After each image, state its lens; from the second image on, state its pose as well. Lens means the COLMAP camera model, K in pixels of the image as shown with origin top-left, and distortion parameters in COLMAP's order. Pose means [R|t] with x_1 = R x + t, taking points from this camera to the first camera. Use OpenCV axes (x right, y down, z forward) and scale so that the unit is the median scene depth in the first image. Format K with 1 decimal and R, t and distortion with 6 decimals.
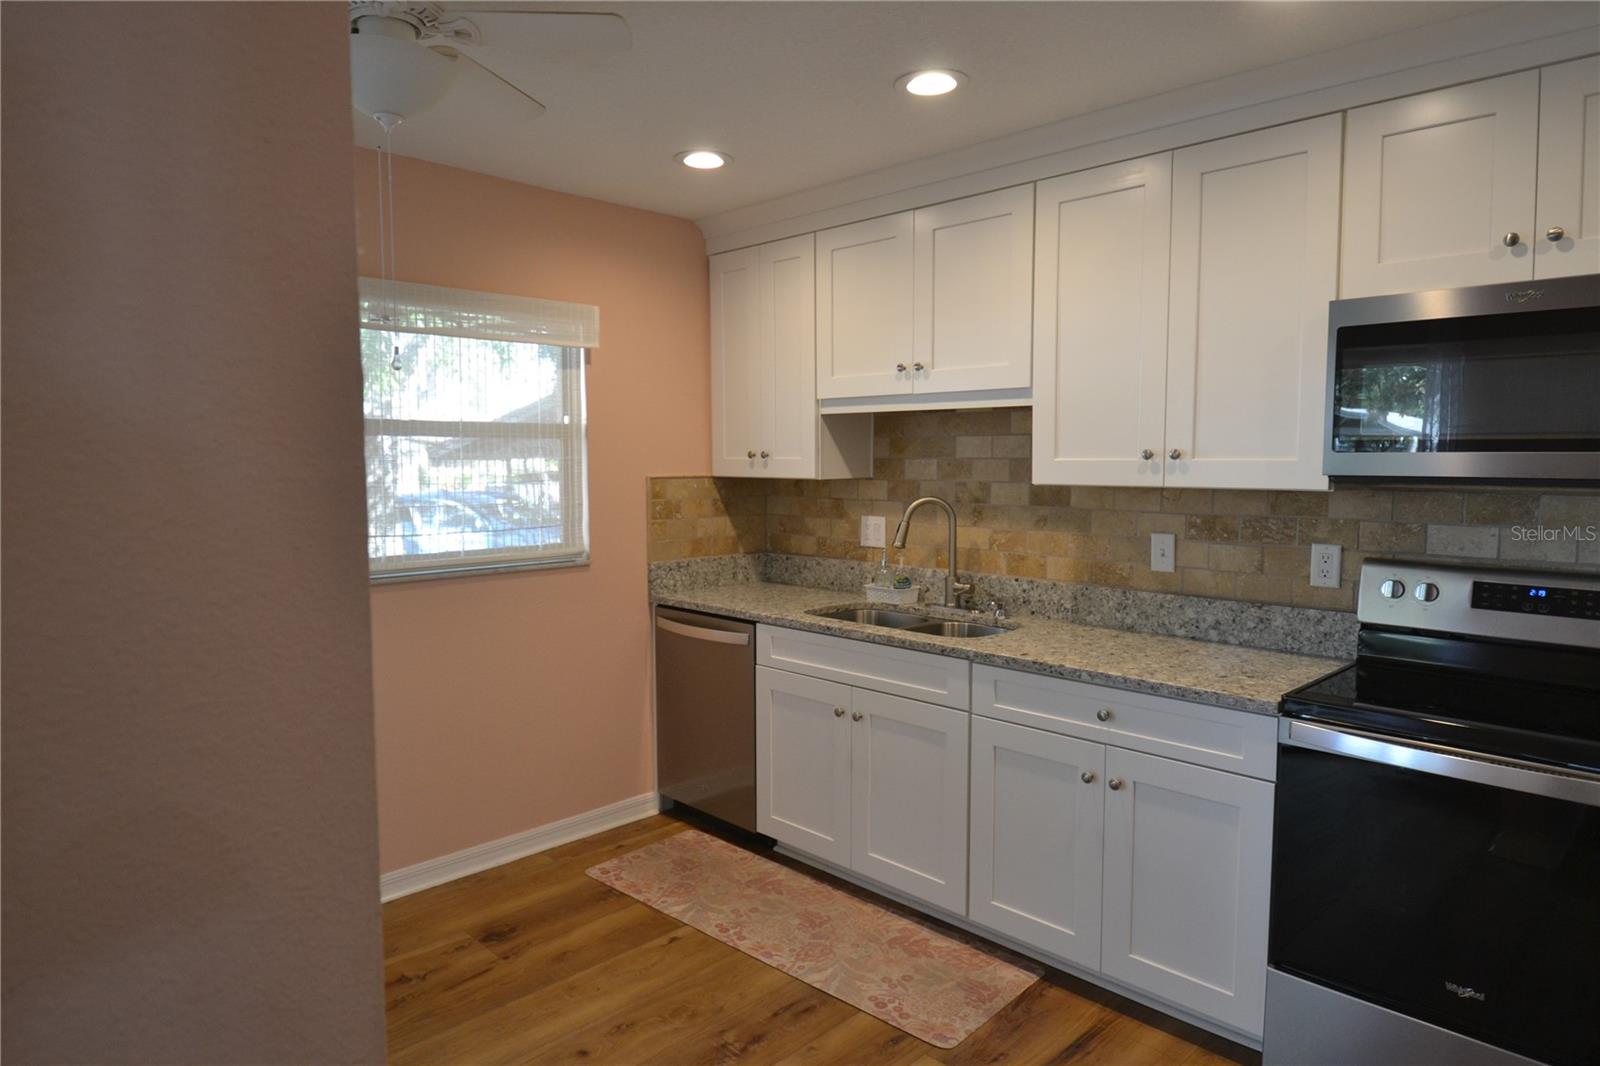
lens RADIAL K [[968.9, 0, 795.1], [0, 968.9, 529.9], [0, 0, 1]] dist [0.048987, -0.058219]
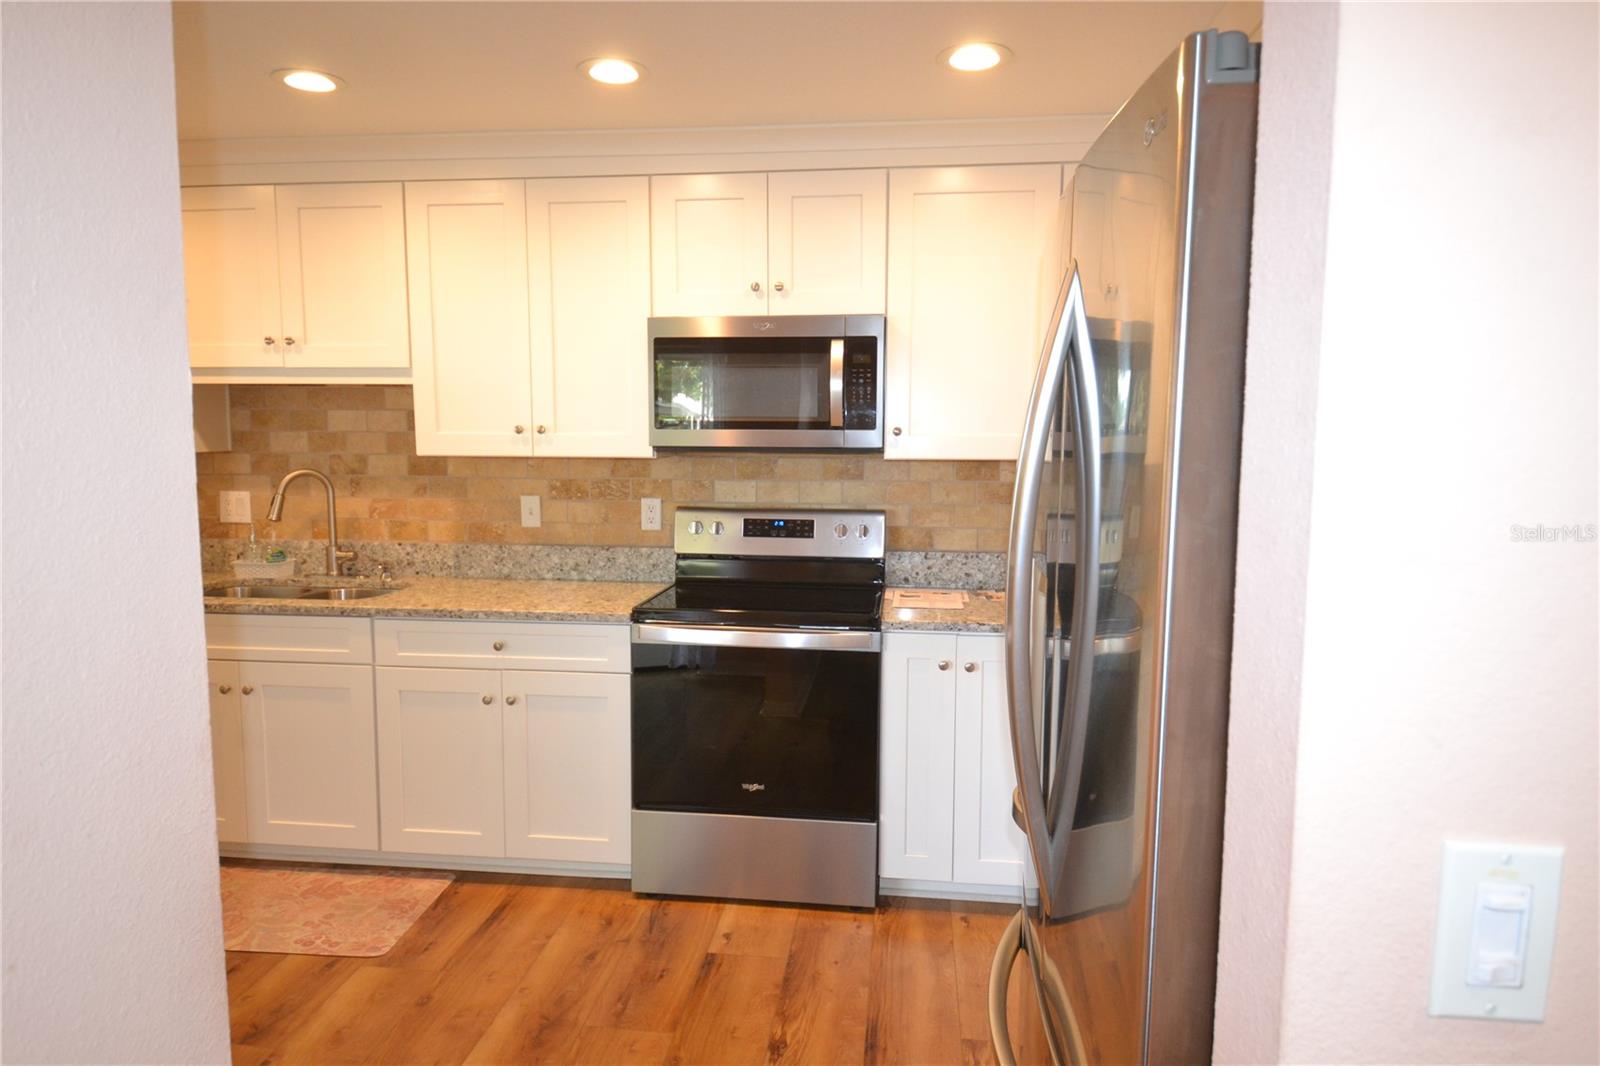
lens RADIAL K [[968.9, 0, 795.1], [0, 968.9, 529.9], [0, 0, 1]] dist [0.048987, -0.058219]
pose [[0.783437, -0.058917, 0.618672, -0.116528], [0.043130, 0.998250, 0.040448, 0.012362], [-0.619972, -0.005005, 0.784608, -0.150156]]
